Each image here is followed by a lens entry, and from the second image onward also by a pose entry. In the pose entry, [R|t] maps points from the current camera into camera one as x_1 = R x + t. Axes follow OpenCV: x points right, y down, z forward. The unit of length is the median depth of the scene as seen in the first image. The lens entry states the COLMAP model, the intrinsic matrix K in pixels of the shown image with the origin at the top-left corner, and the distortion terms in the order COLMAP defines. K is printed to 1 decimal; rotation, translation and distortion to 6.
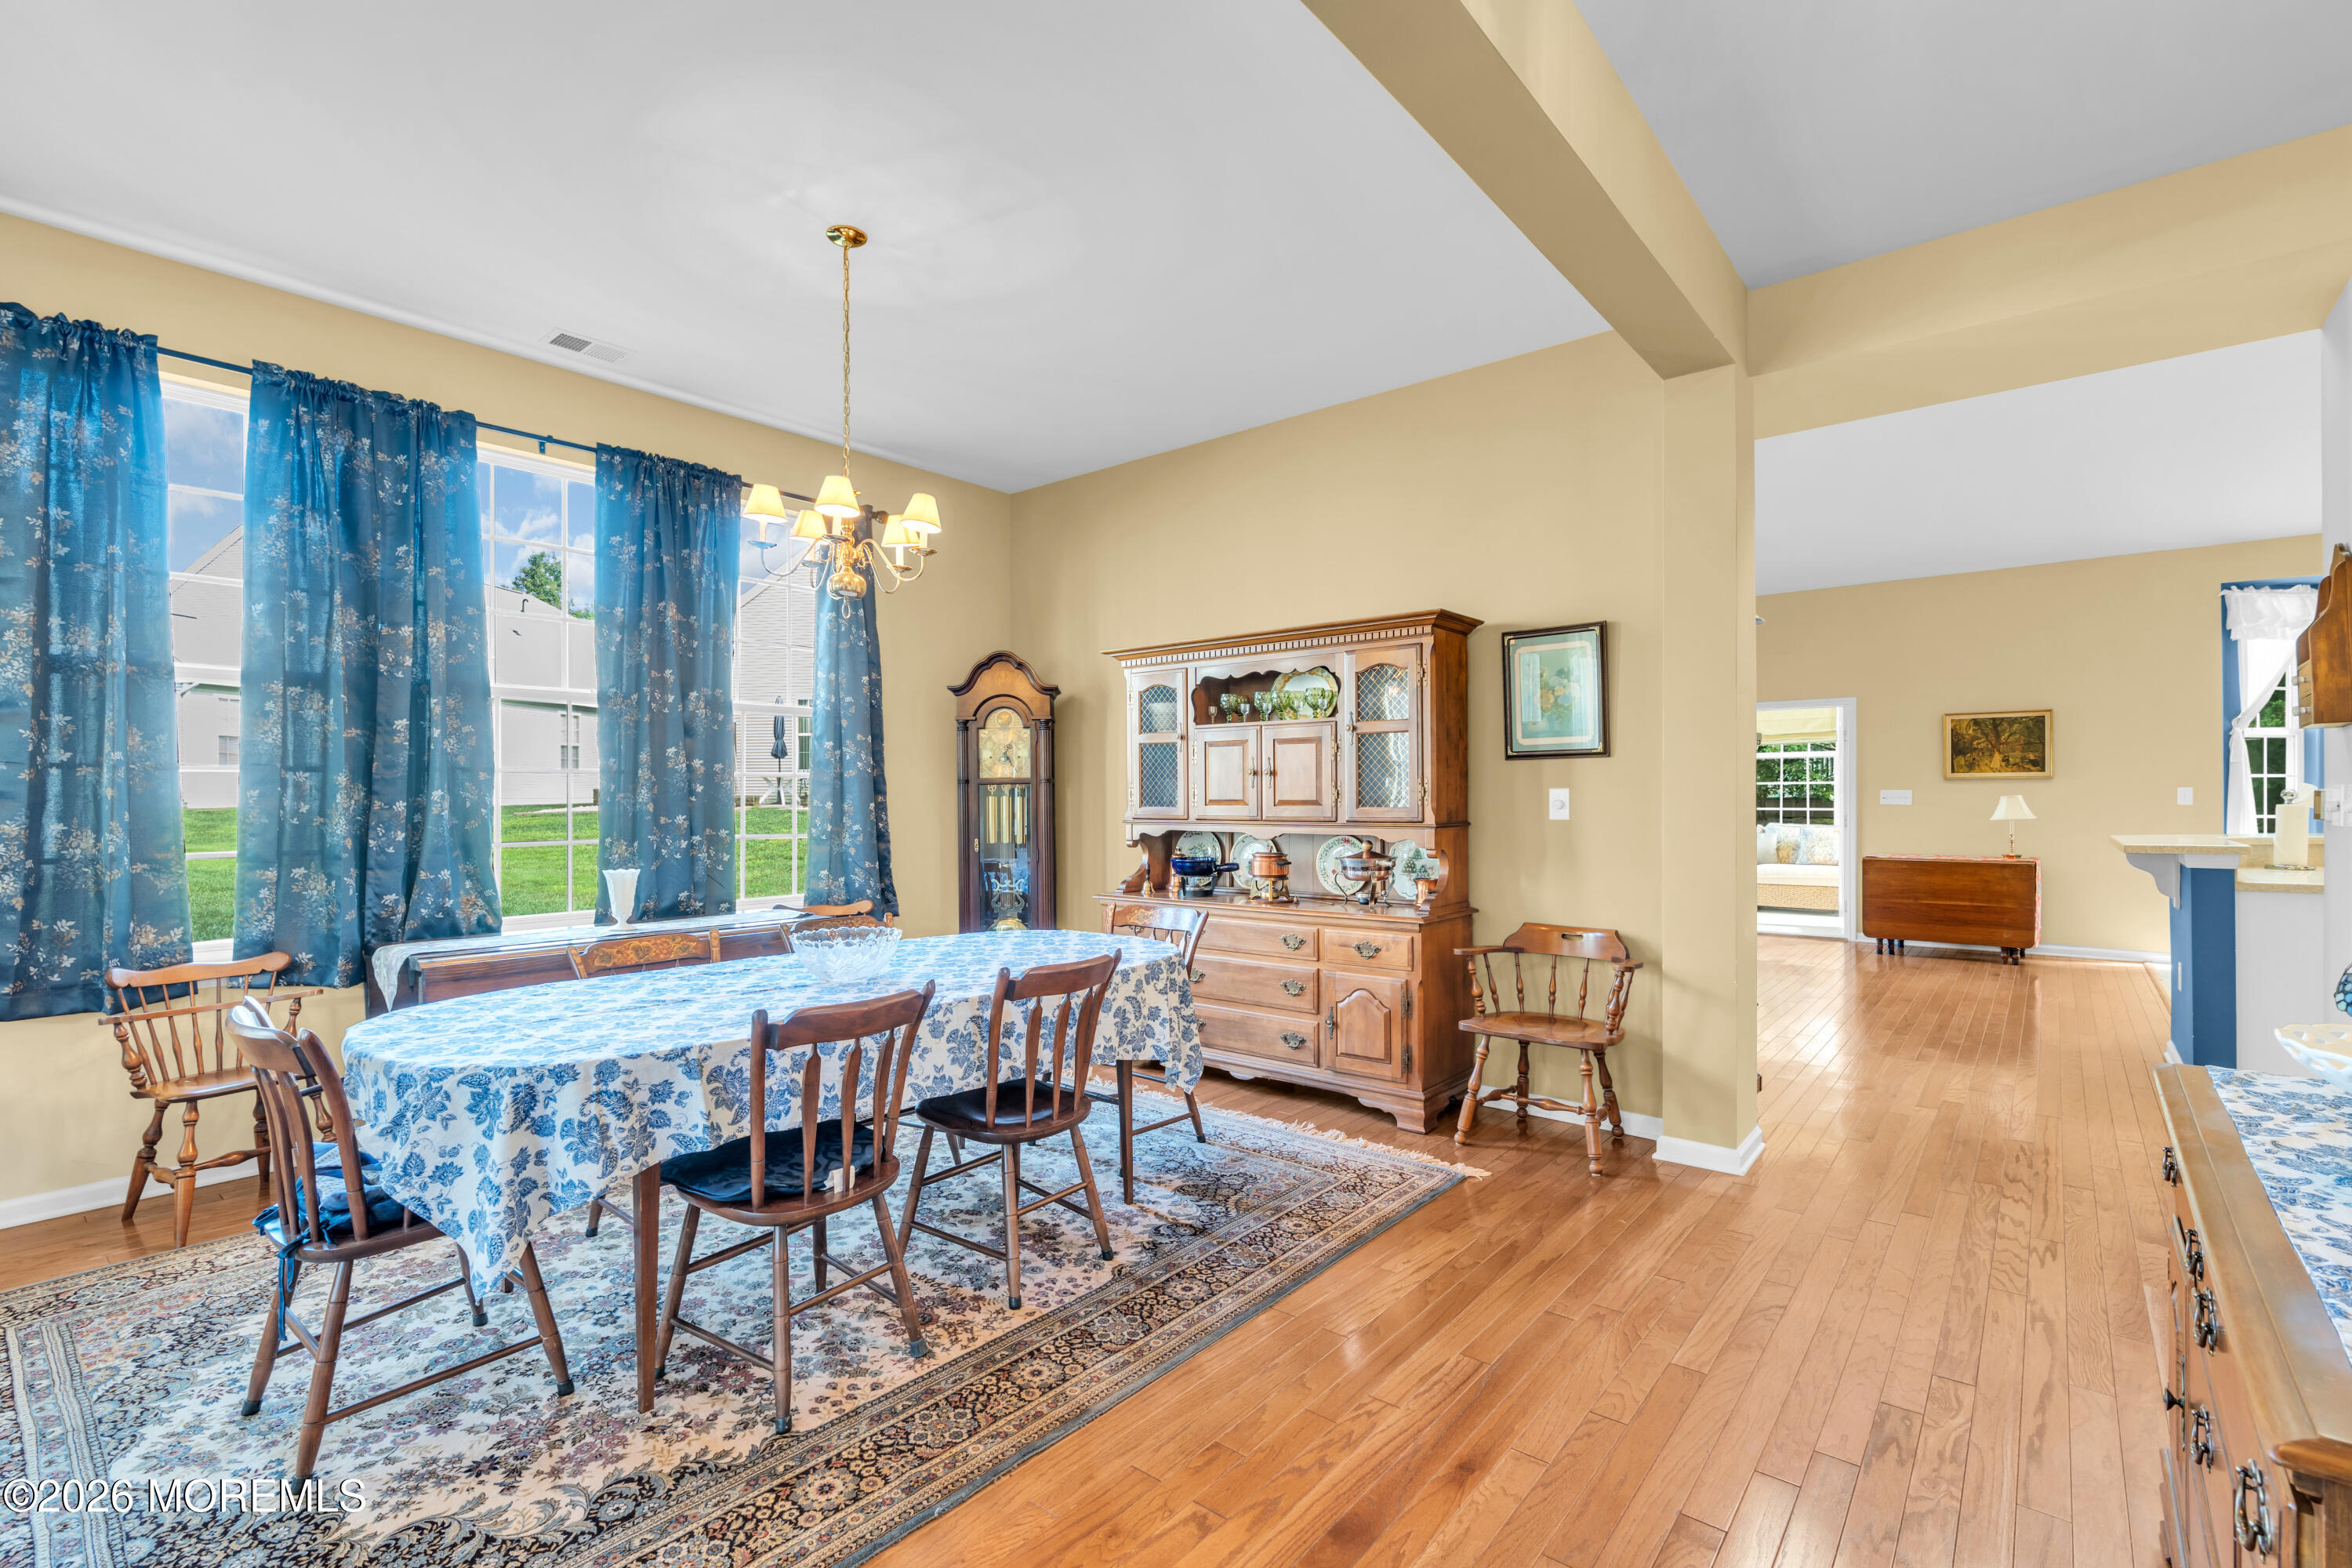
lens RADIAL K [[1049.2, 0, 1175.8], [0, 1049.2, 794.2], [0, 0, 1]] dist [-0.000178, 0.000264]
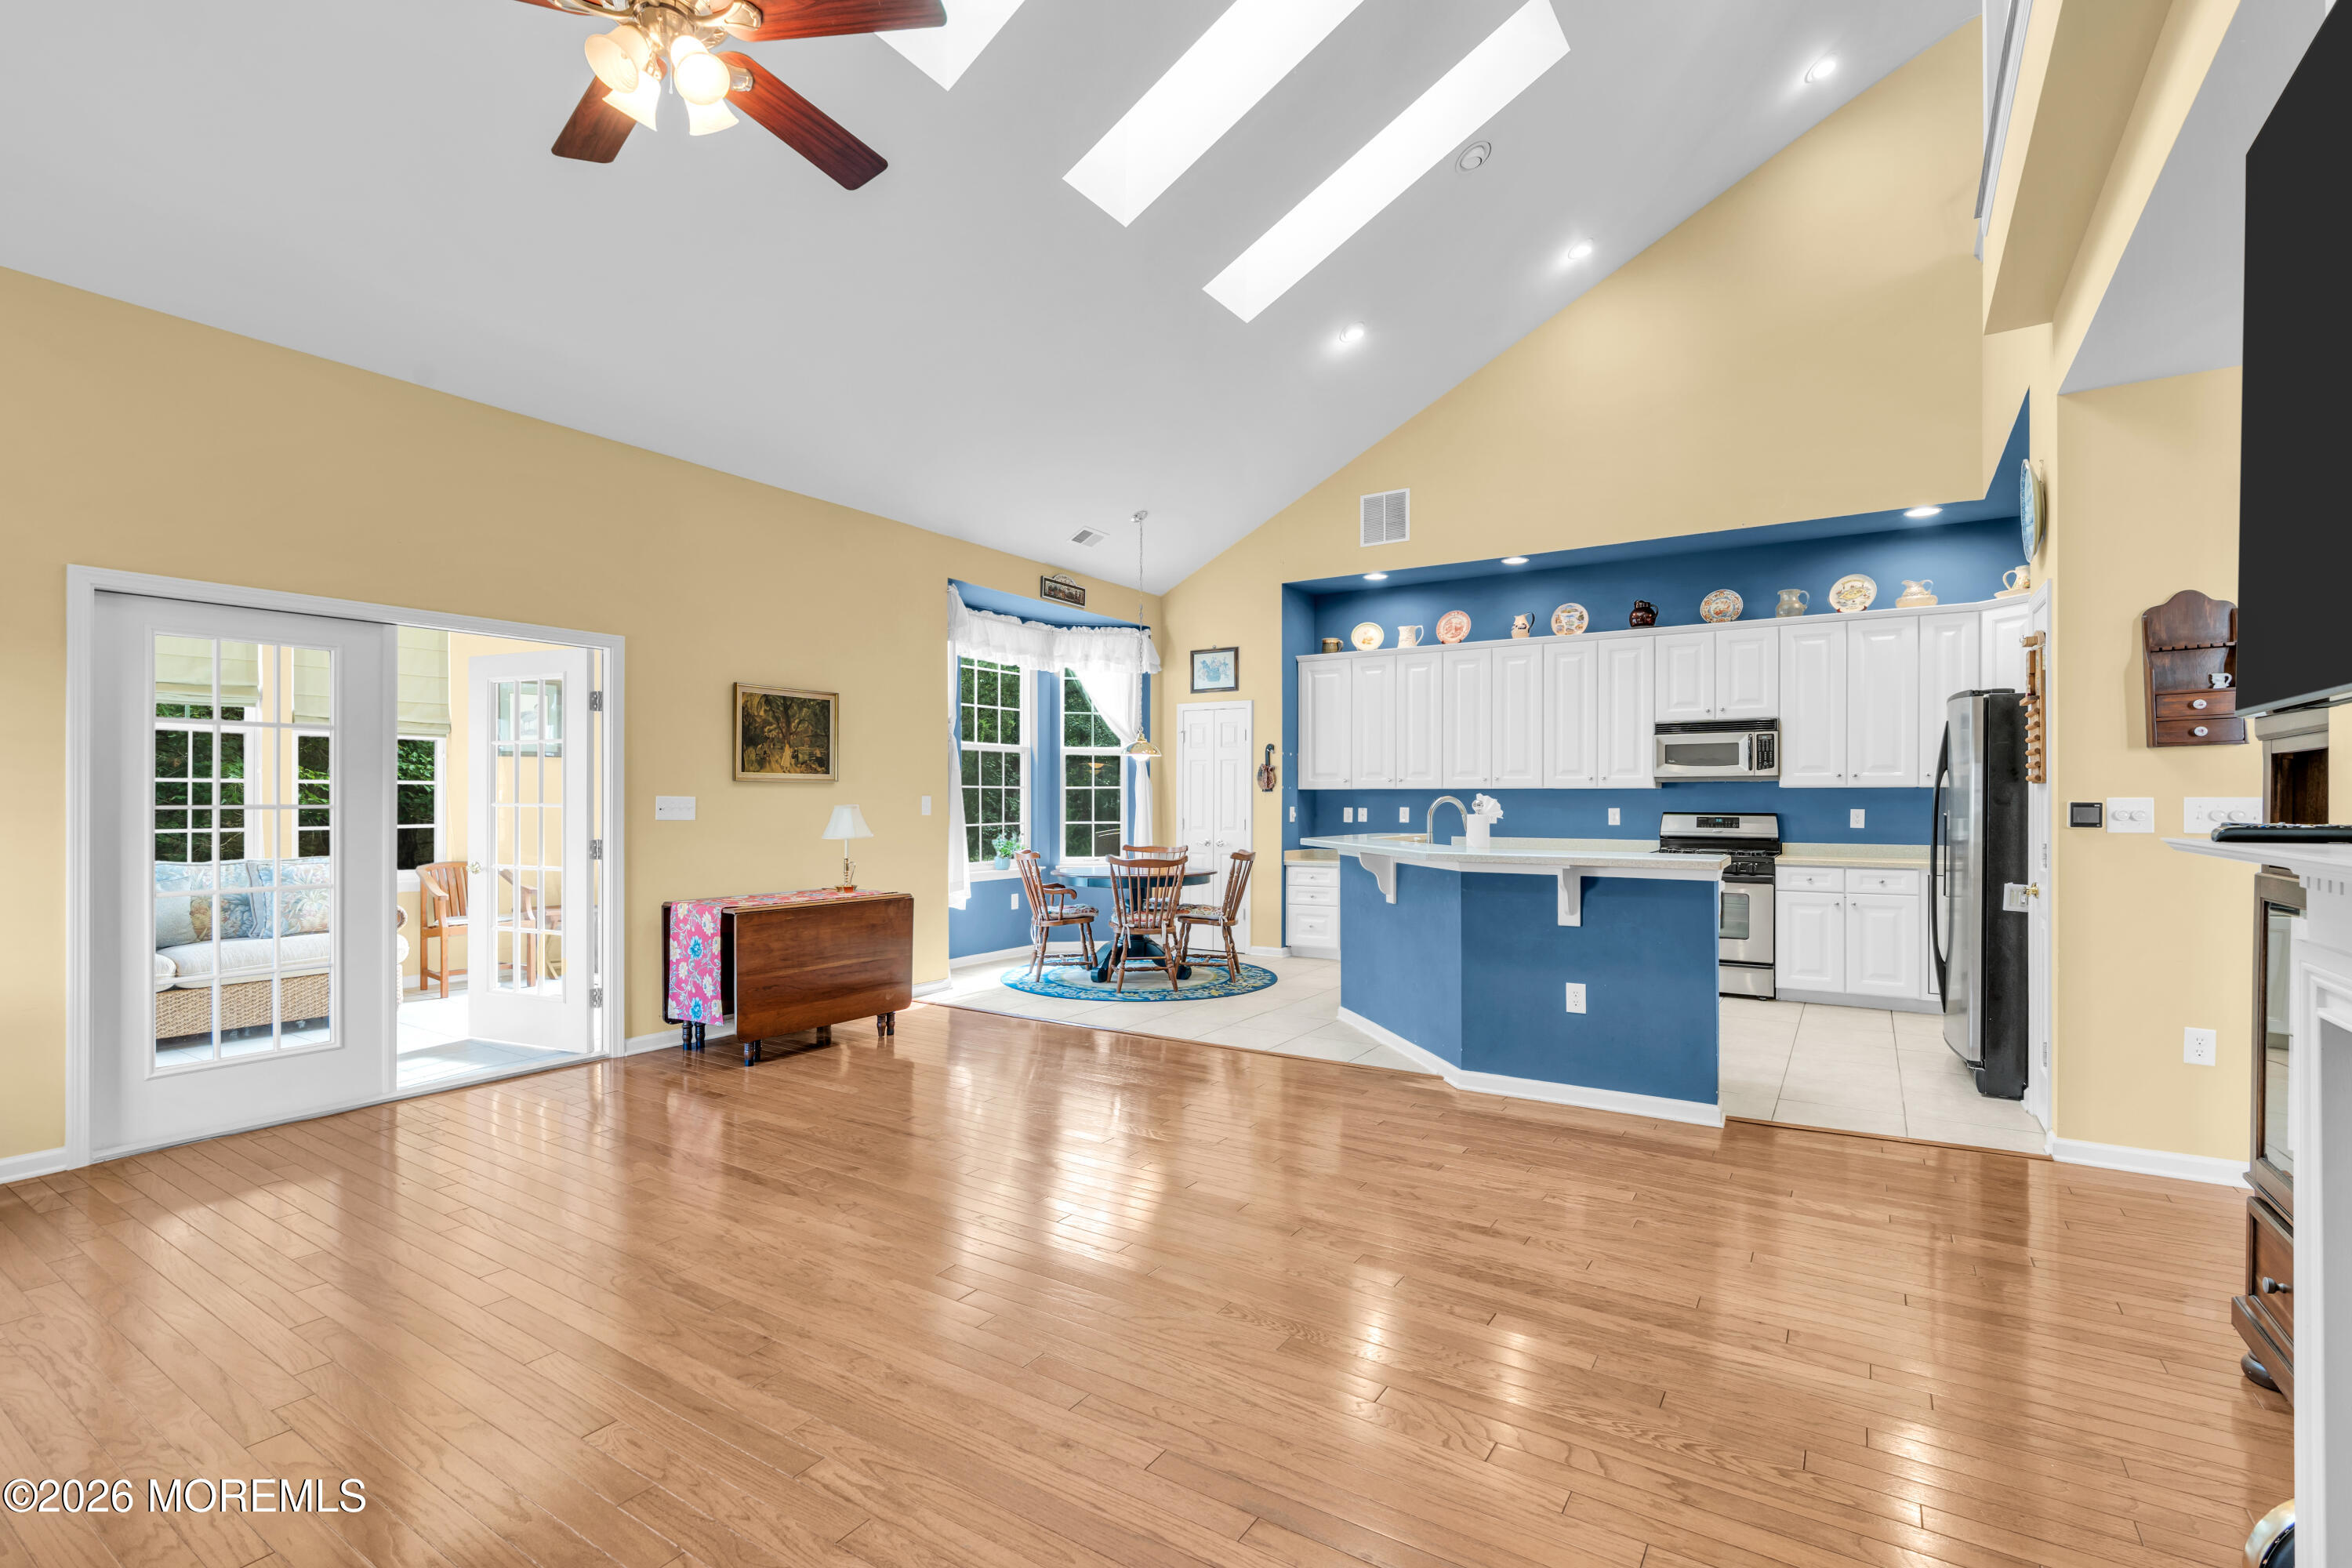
lens RADIAL K [[1072.4, 0, 1176.2], [0, 1072.4, 793.7], [0, 0, 1]] dist [-0.010970, 0.000088]
pose [[-0.117945, 0.009665, 0.992973, 0.037299], [-0.003079, 0.999944, -0.010098, 0.000053], [-0.993015, -0.004248, -0.117908, 1.215693]]
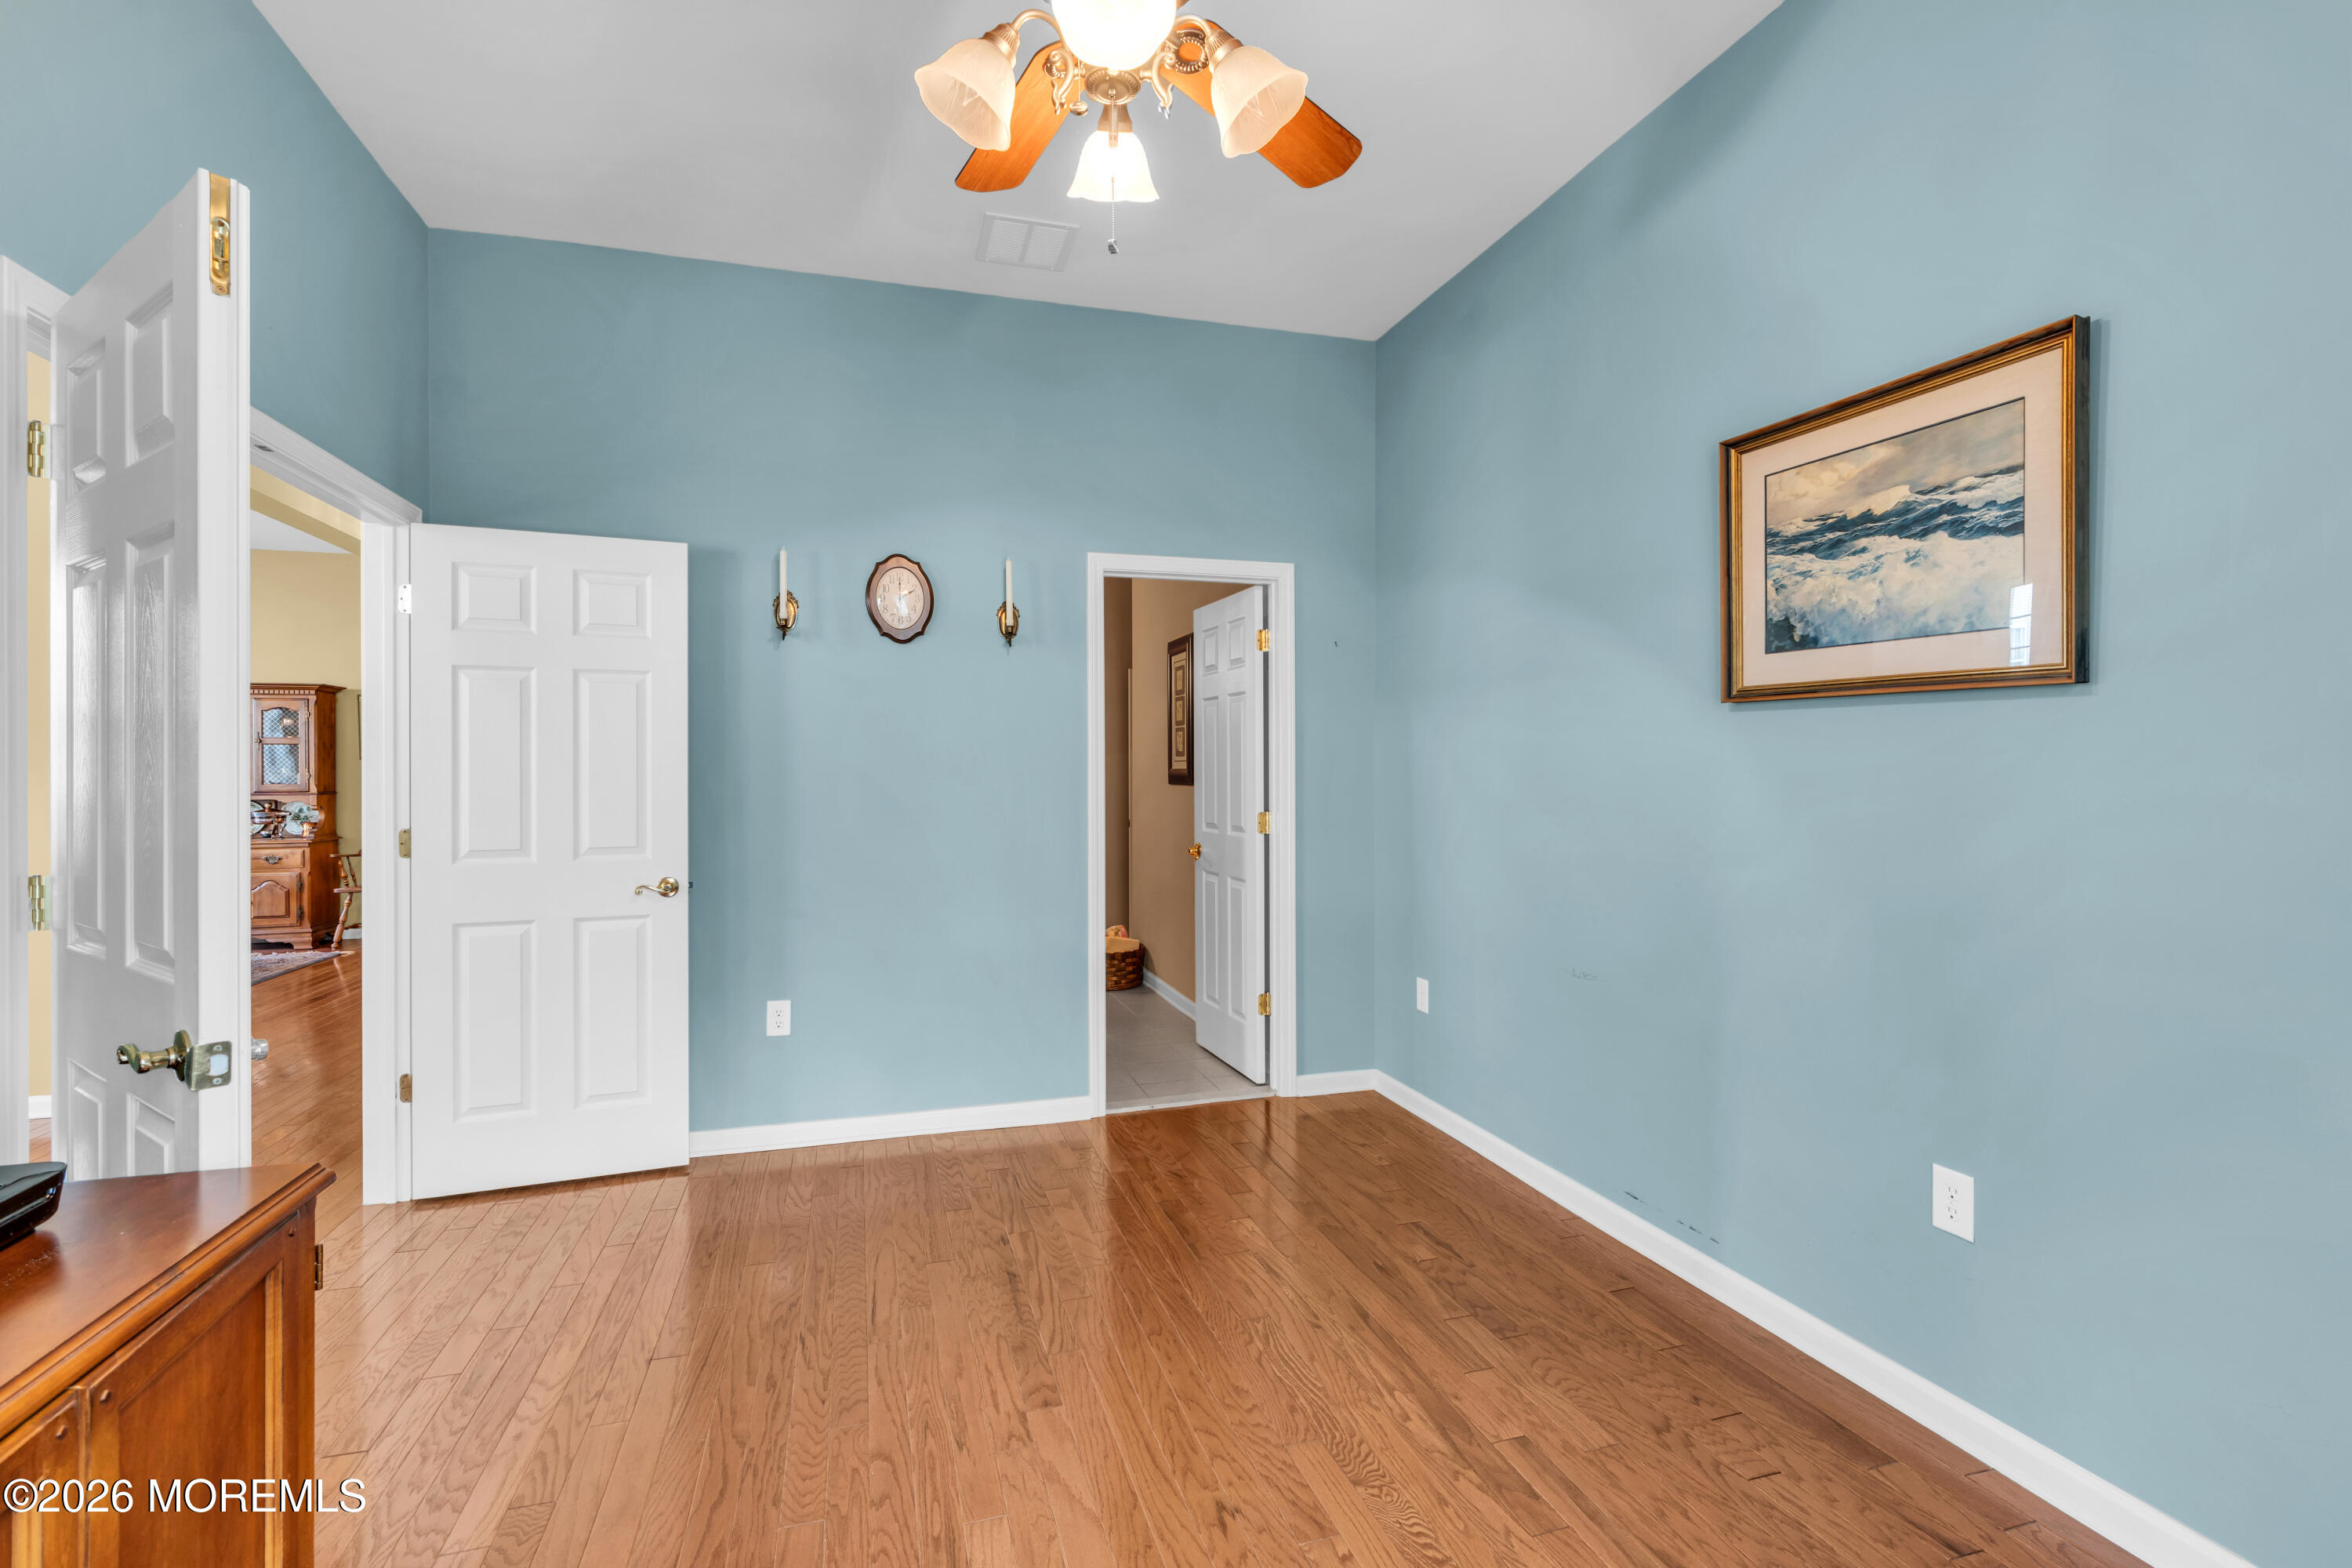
lens RADIAL K [[1064.3, 0, 1169.5], [0, 1064.3, 775.5], [0, 0, 1]] dist [-0.006128, 0.001739]
pose [[0.549101, -0.000367, 0.835756, -0.395957], [0.000155, 1.000000, 0.000337, -0.002657], [-0.835756, -0.000055, 0.549101, -1.049902]]
